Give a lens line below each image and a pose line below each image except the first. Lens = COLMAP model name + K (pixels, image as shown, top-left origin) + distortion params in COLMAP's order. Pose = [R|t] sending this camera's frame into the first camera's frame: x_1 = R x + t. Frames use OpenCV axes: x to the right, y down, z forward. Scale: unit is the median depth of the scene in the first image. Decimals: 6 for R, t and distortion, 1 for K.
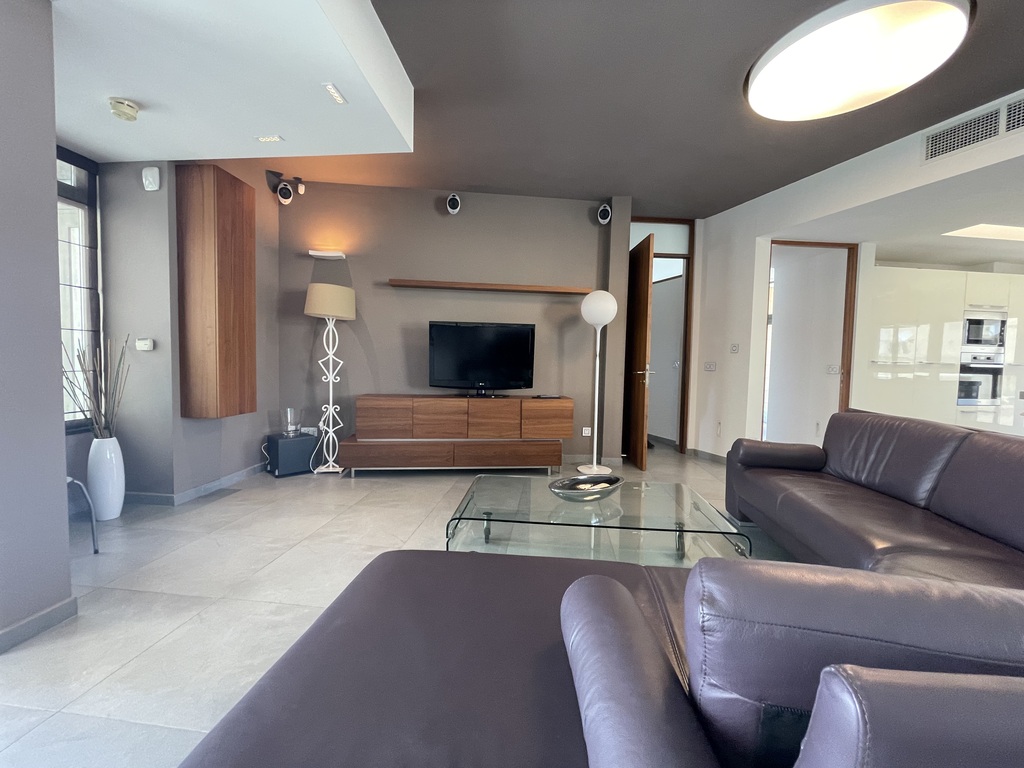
lens RADIAL K [[414.6, 0, 509.6], [0, 414.6, 383.3], [0, 0, 1]] dist [-0.000944, -0.000176]
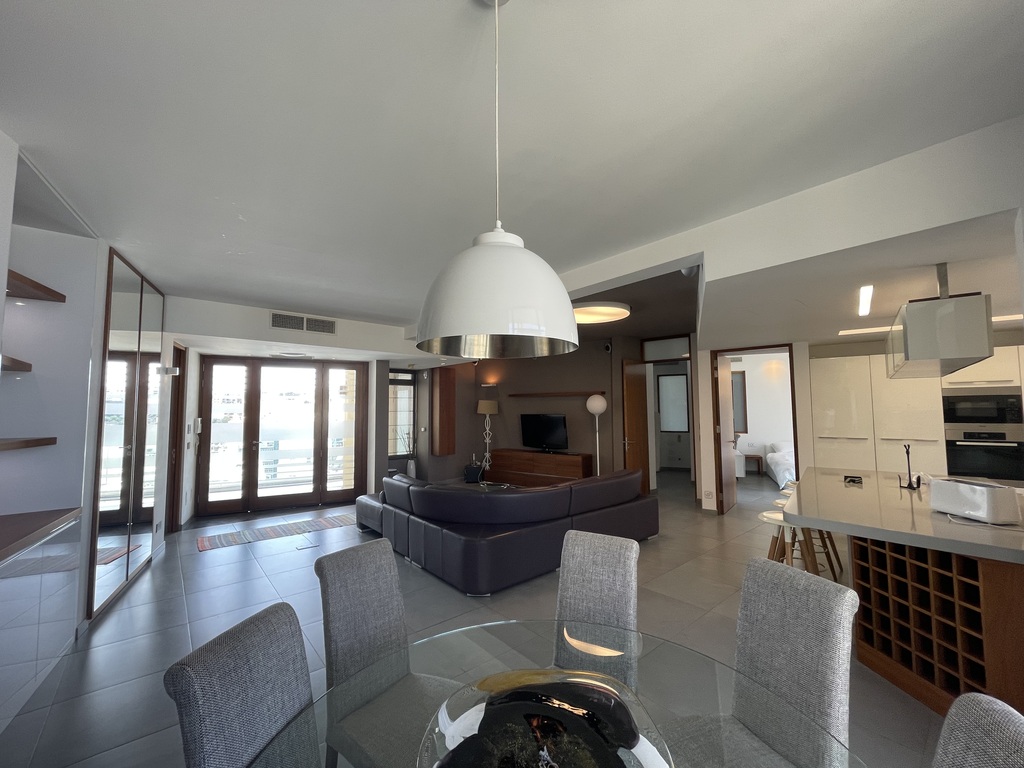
lens RADIAL K [[414.6, 0, 509.6], [0, 414.6, 383.3], [0, 0, 1]] dist [-0.000944, -0.000176]
pose [[0.725466, -0.067356, -0.684955, 1.197057], [-0.012755, 0.993713, -0.111227, -0.072169], [0.688140, 0.089428, 0.720046, -0.549801]]
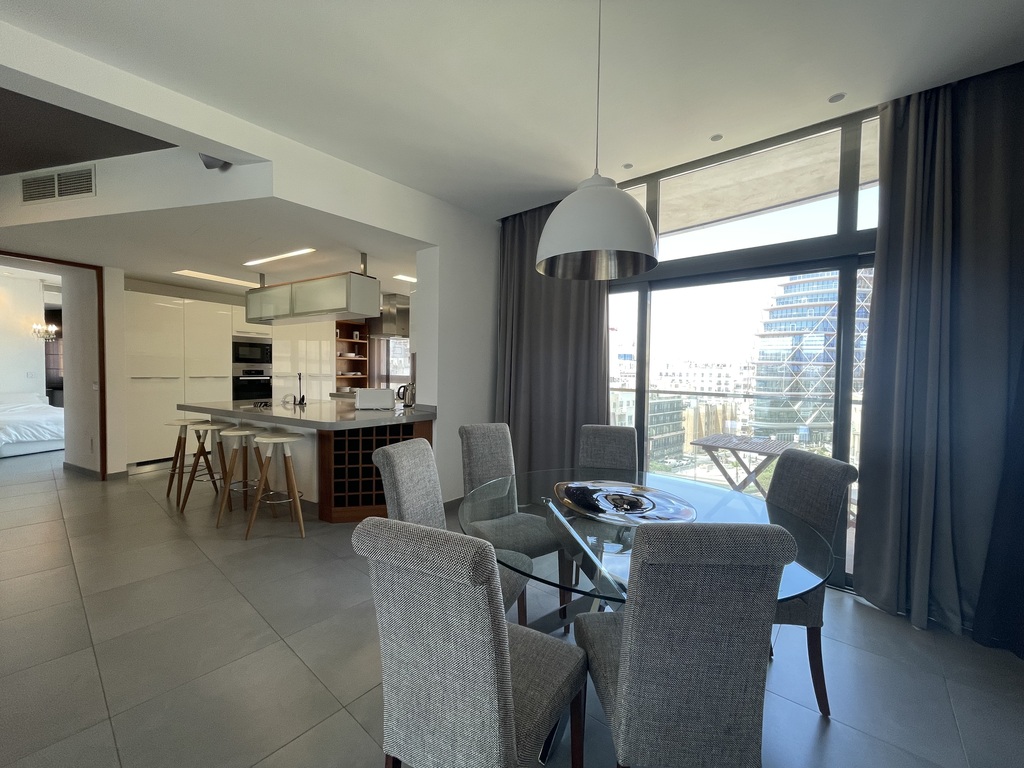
lens RADIAL K [[414.6, 0, 509.6], [0, 414.6, 383.3], [0, 0, 1]] dist [-0.000944, -0.000176]
pose [[0.563584, -0.039433, 0.825117, 0.622634], [0.038035, 0.999039, 0.021766, -0.029432], [-0.825183, 0.019116, 0.564542, -0.501122]]
